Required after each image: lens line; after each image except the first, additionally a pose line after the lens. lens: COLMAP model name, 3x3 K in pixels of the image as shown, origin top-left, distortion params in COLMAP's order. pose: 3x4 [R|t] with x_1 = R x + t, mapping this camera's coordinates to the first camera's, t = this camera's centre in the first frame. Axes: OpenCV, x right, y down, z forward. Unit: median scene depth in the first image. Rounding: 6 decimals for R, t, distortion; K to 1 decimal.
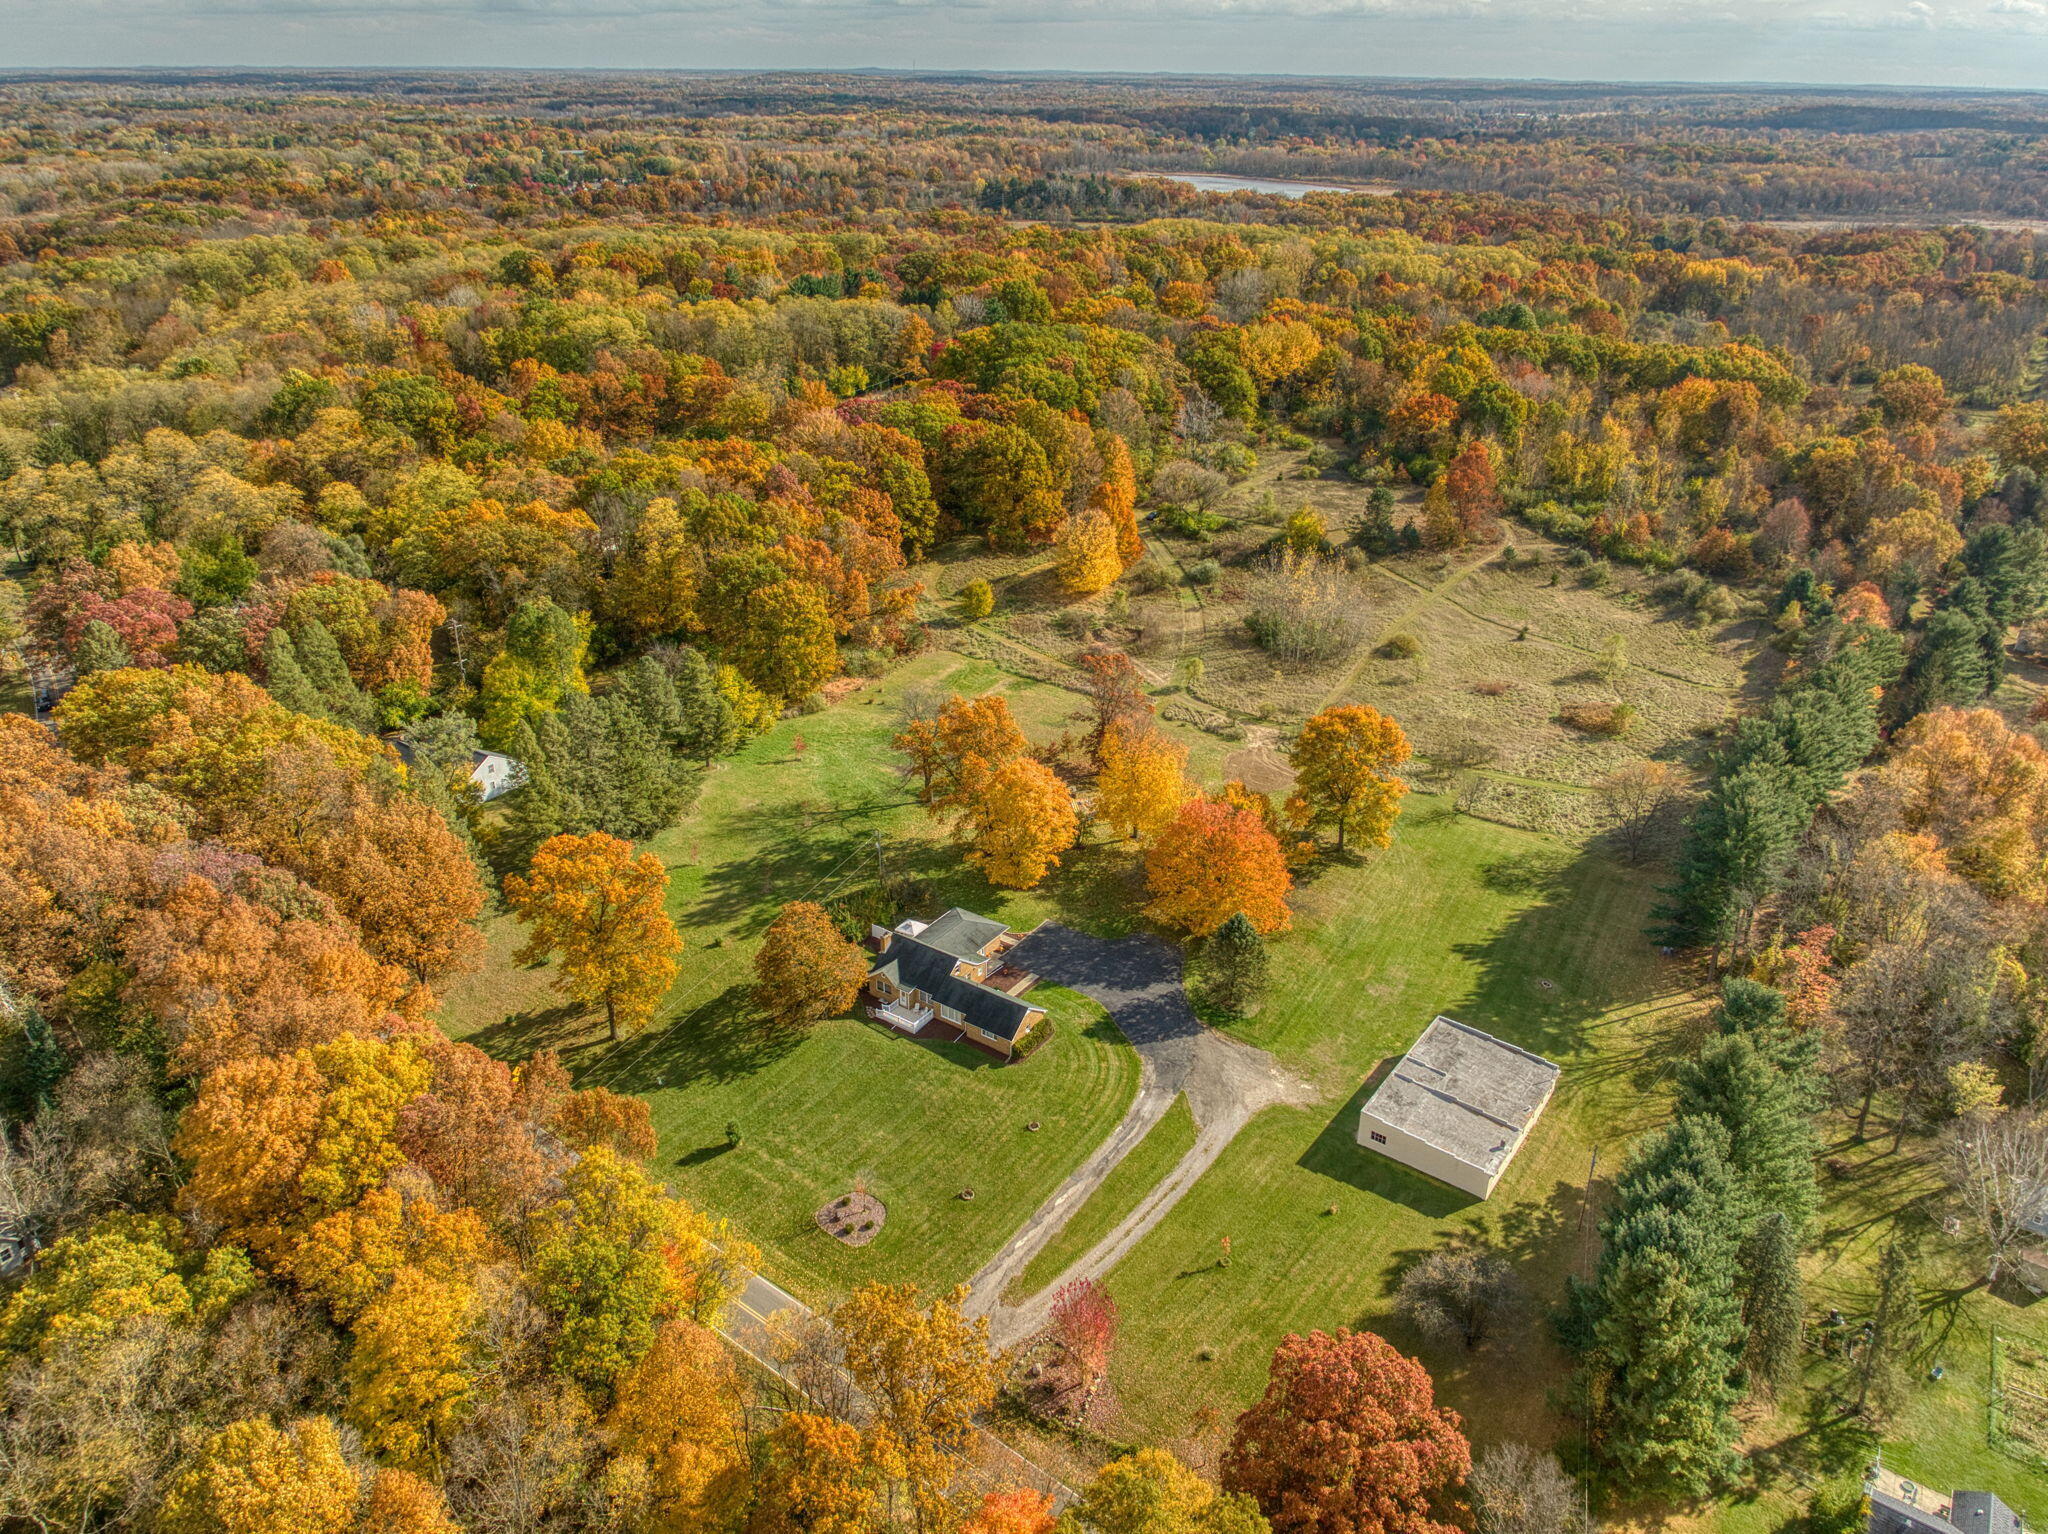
lens RADIAL K [[1425.2, 0, 1022.2], [0, 1425.2, 762.3], [0, 0, 1]] dist [0.001946, -0.005806]
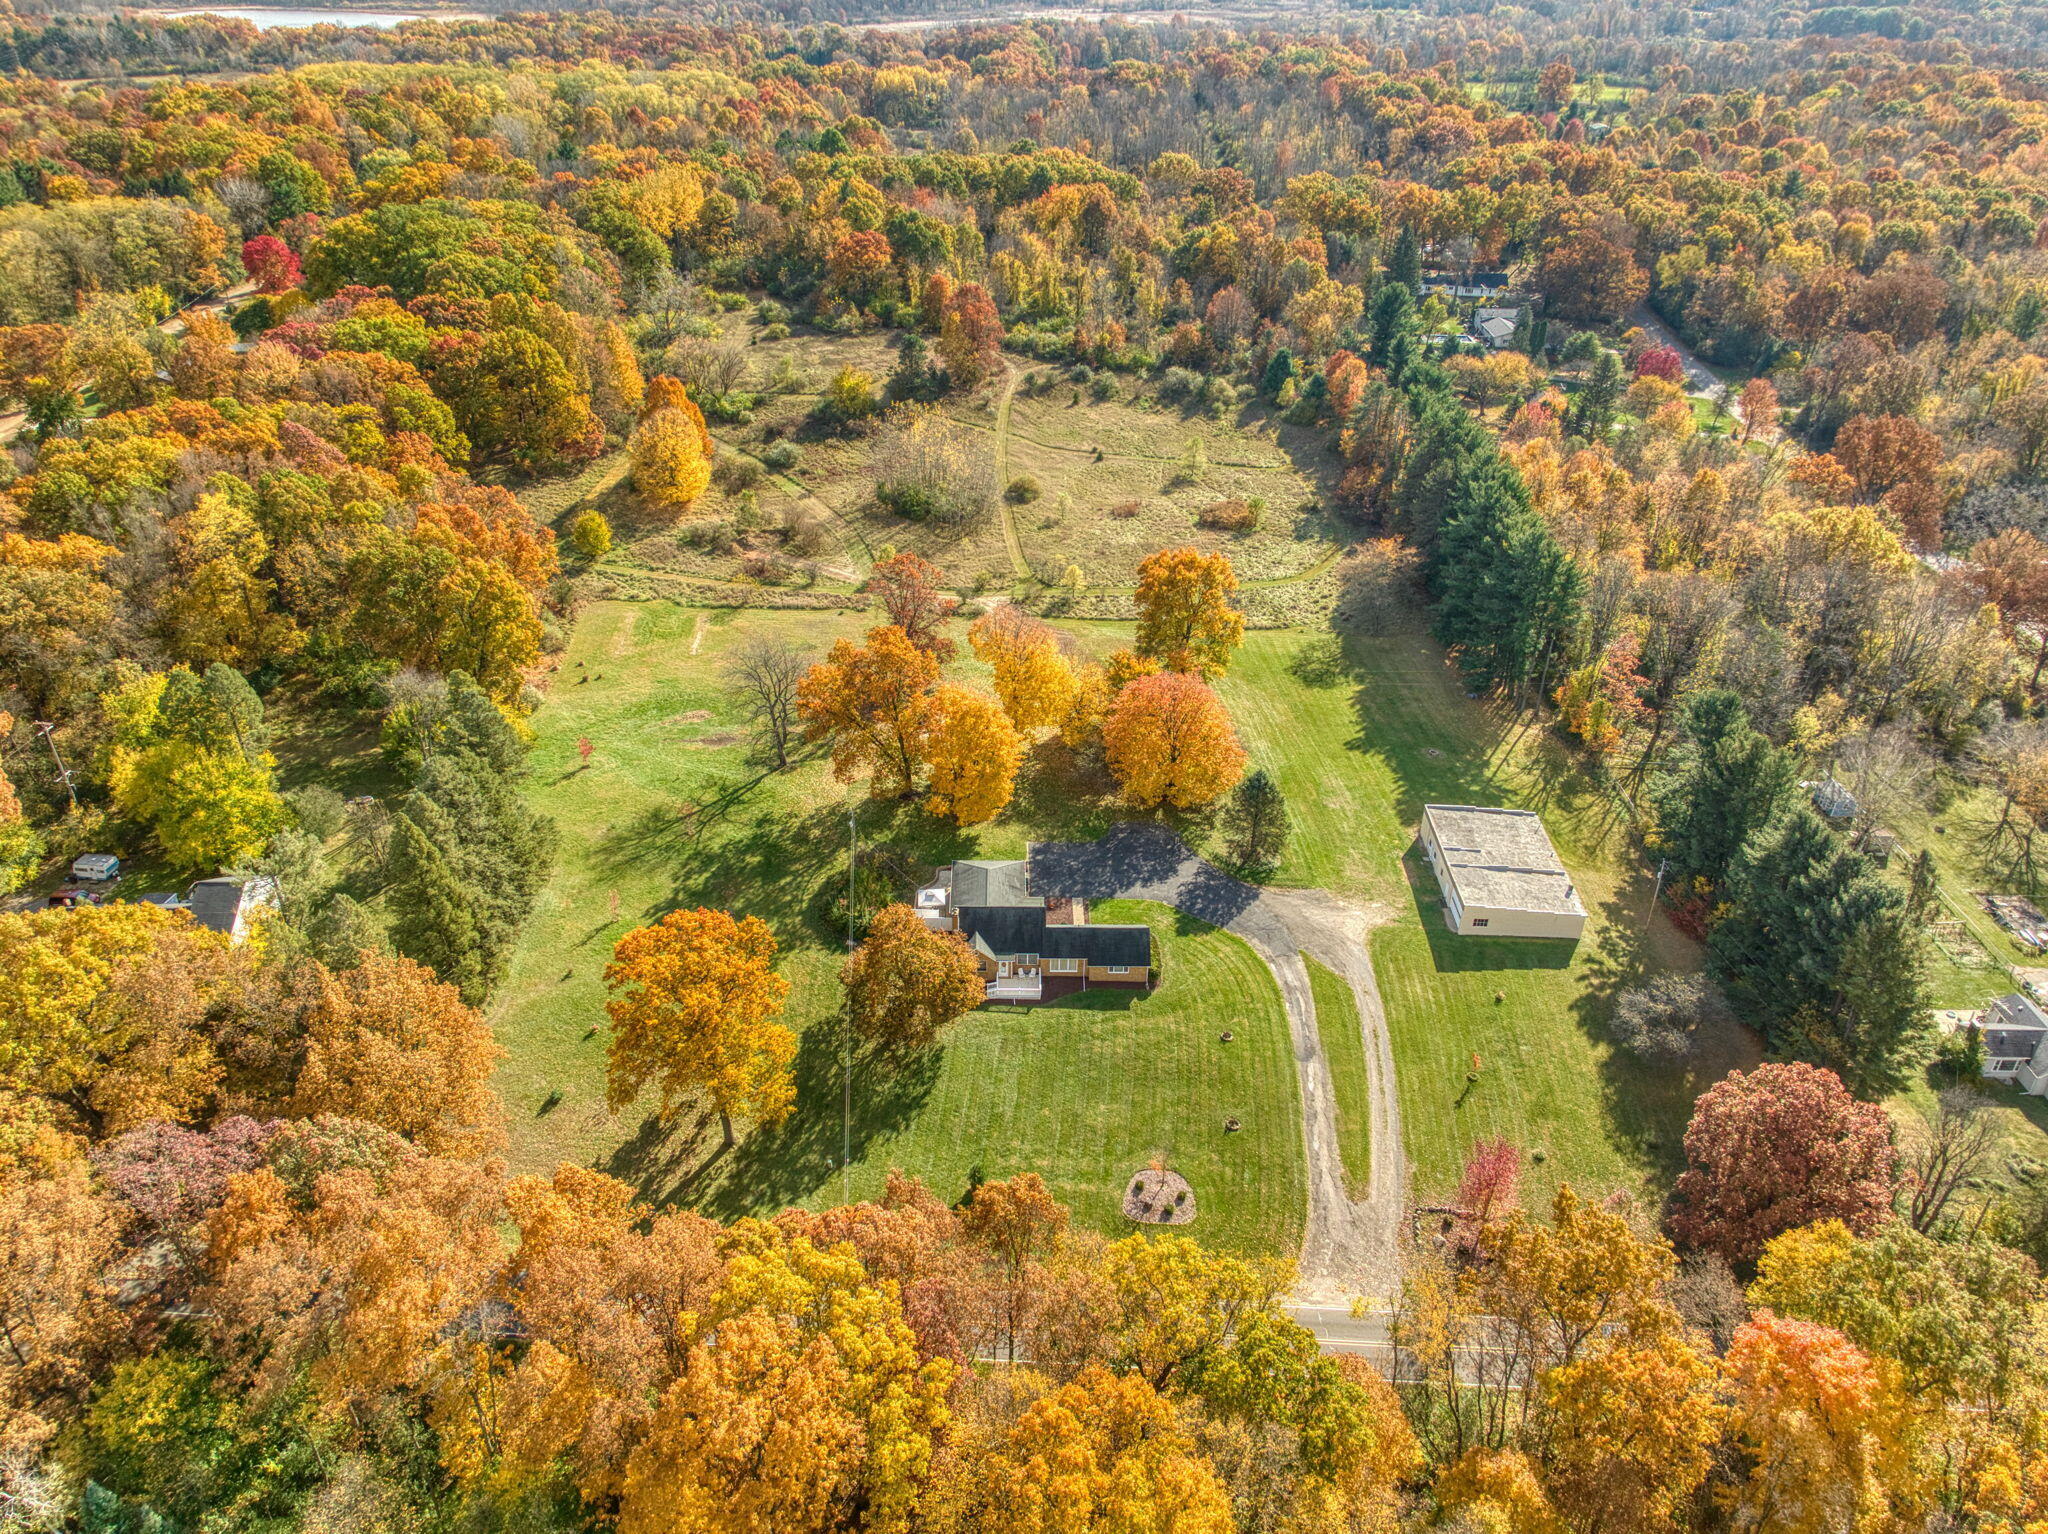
lens RADIAL K [[1425.2, 0, 1022.2], [0, 1425.2, 762.3], [0, 0, 1]] dist [0.001946, -0.005806]
pose [[0.824934, -0.296145, 0.481438, -0.407577], [0.244768, 0.954918, 0.167990, -0.095908], [-0.509483, -0.020740, 0.860231, 0.181765]]
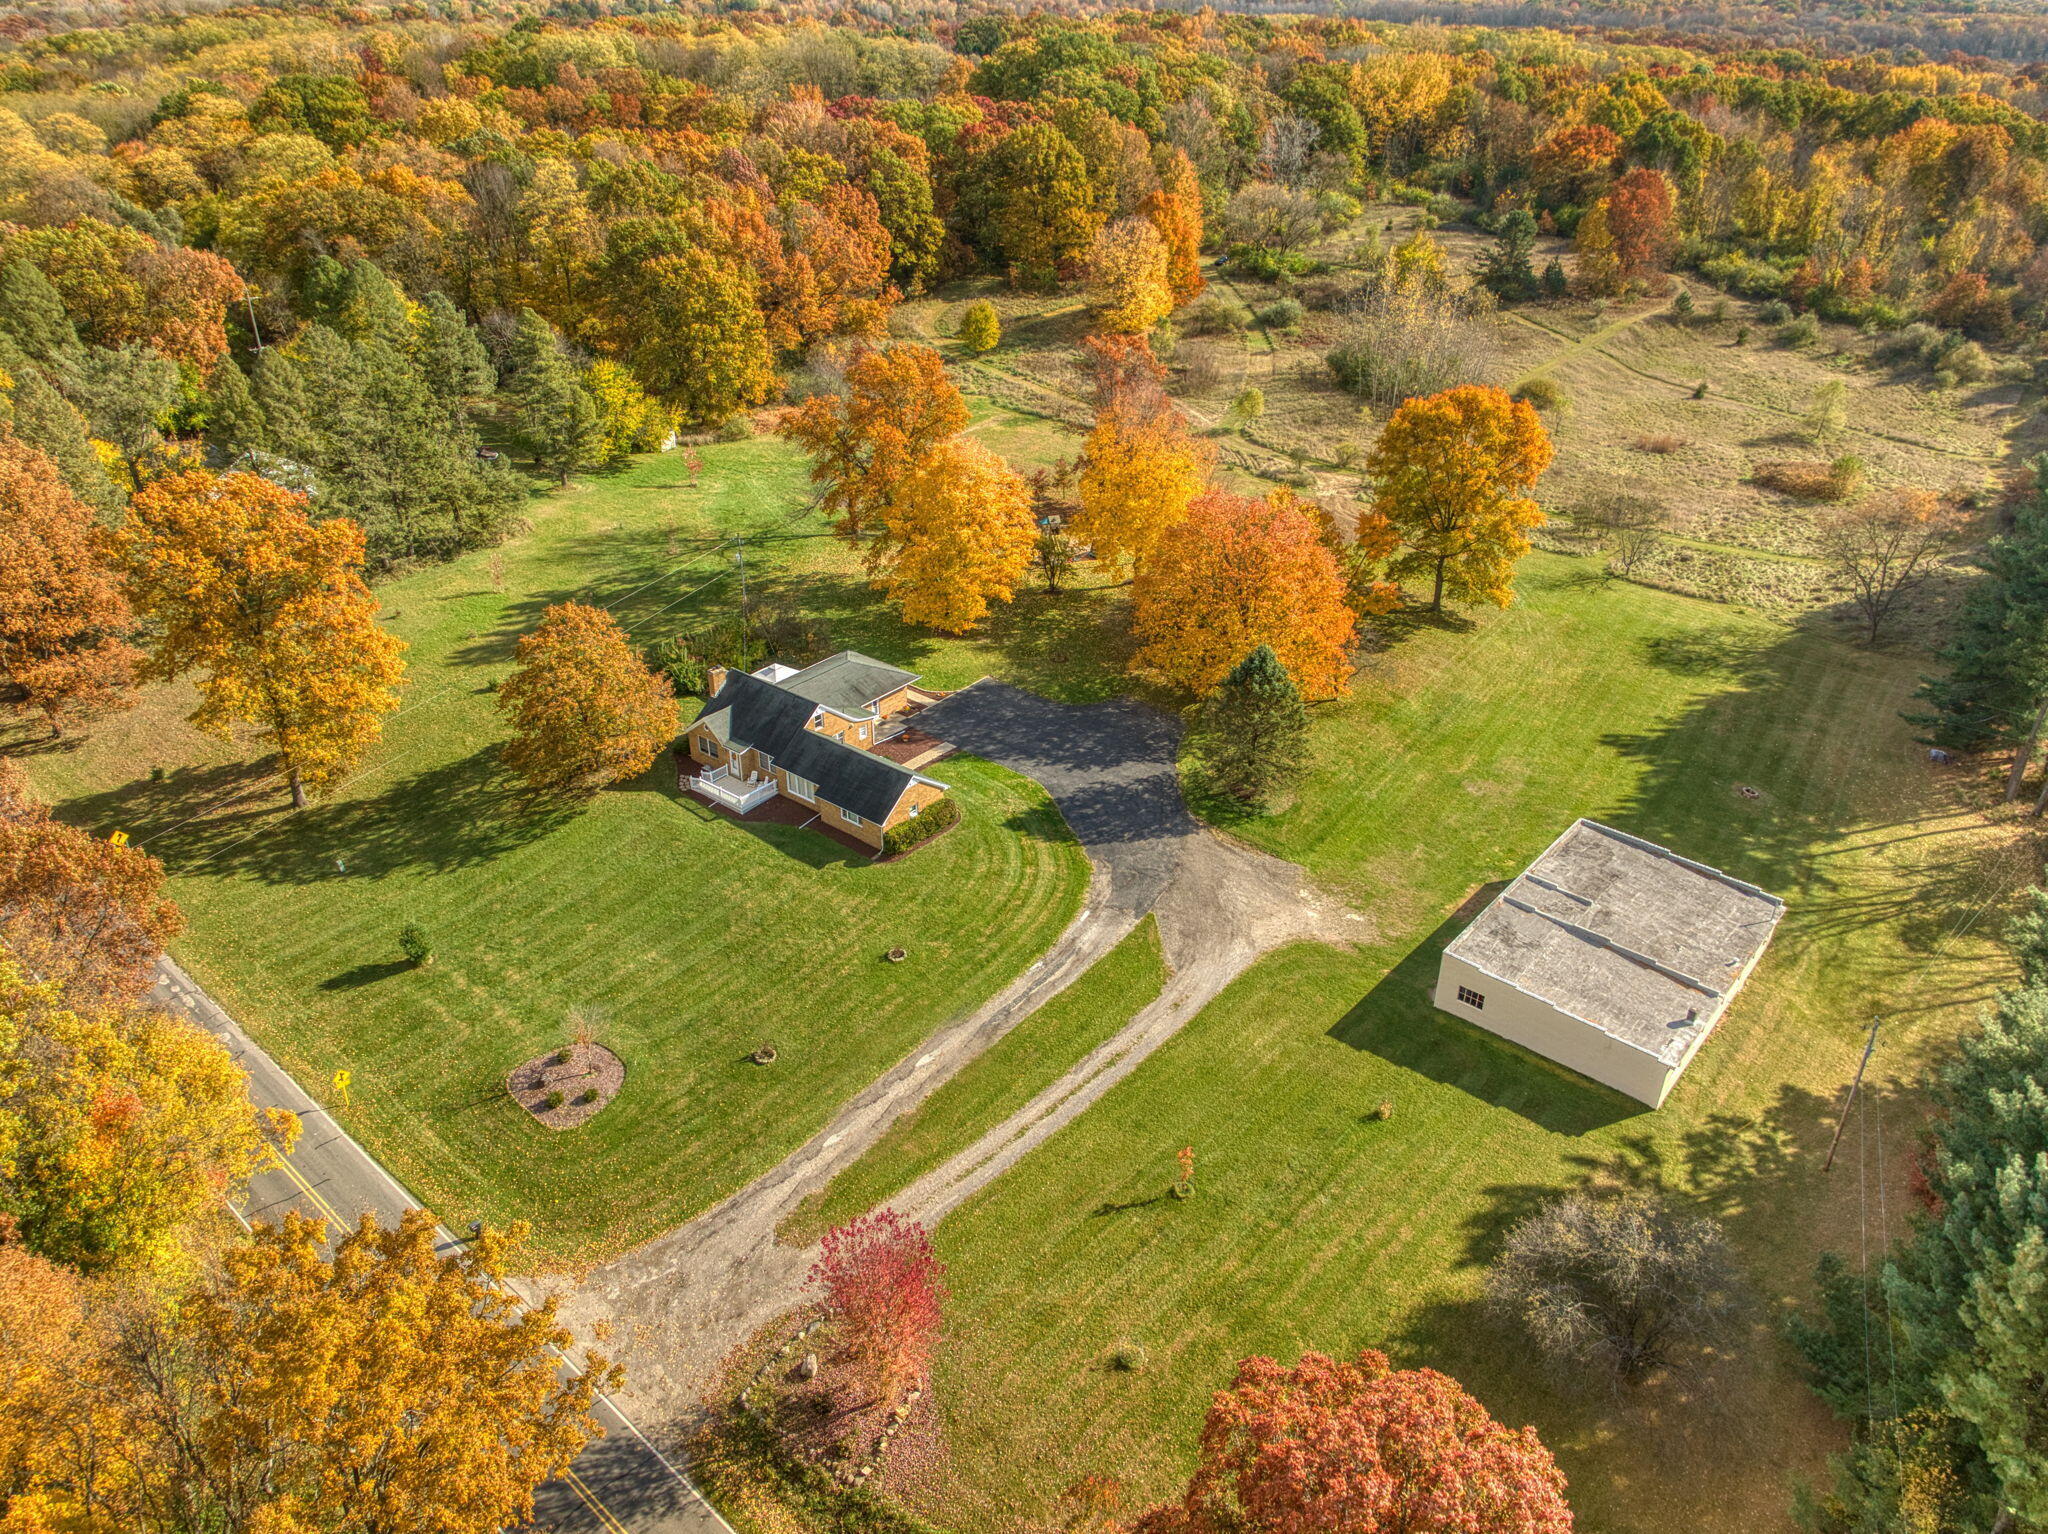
lens RADIAL K [[1429.9, 0, 1019.9], [0, 1429.9, 807.6], [0, 0, 1]] dist [0.004626, -0.023954]
pose [[0.997137, 0.038239, -0.065231, 0.076416], [-0.031858, 0.994852, 0.096205, 0.102616], [0.068574, -0.093852, 0.993222, 0.311994]]
